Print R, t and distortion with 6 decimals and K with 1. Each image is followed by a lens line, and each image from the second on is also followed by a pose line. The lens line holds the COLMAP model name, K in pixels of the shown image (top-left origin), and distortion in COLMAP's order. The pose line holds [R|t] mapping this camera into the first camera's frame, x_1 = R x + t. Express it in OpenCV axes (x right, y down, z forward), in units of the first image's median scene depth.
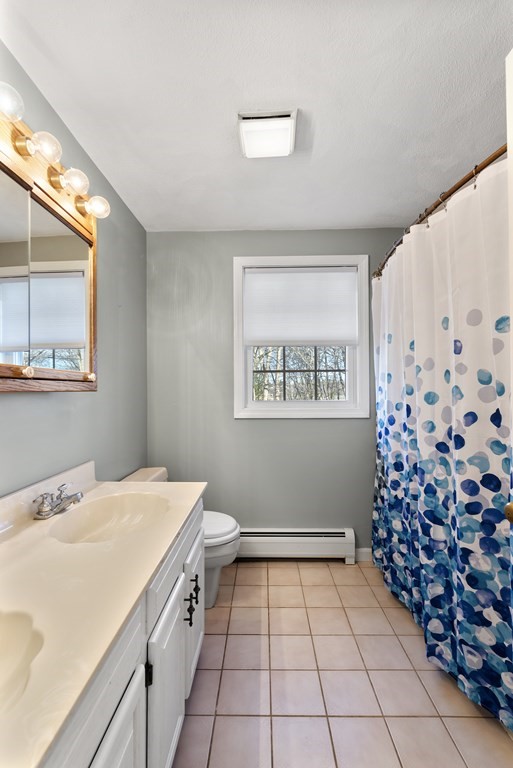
lens RADIAL K [[335.0, 0, 256.5], [0, 335.0, 384.0], [0, 0, 1]] dist [-0.000202, -0.000226]
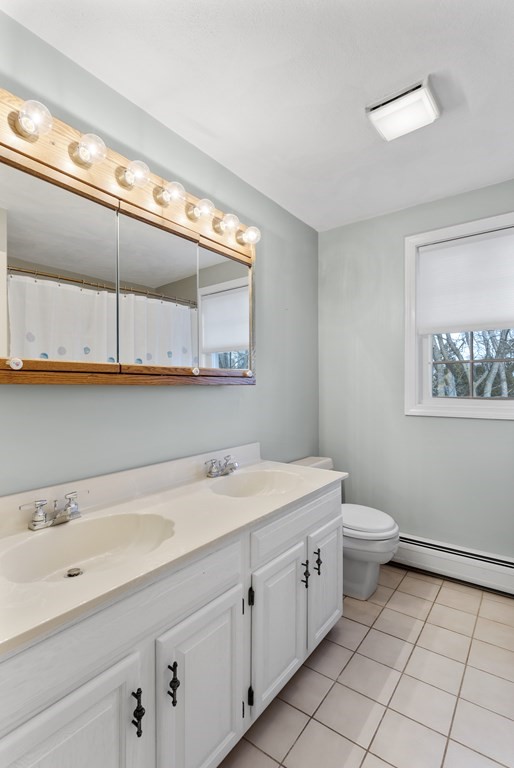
lens RADIAL K [[369.2, 0, 257.0], [0, 369.2, 384.0], [0, 0, 1]] dist [0.000912, -0.000662]
pose [[0.813234, 0.000715, -0.581936, 0.292626], [0.010110, 0.999831, 0.015356, -0.002472], [0.581848, -0.018371, 0.813090, -0.089881]]
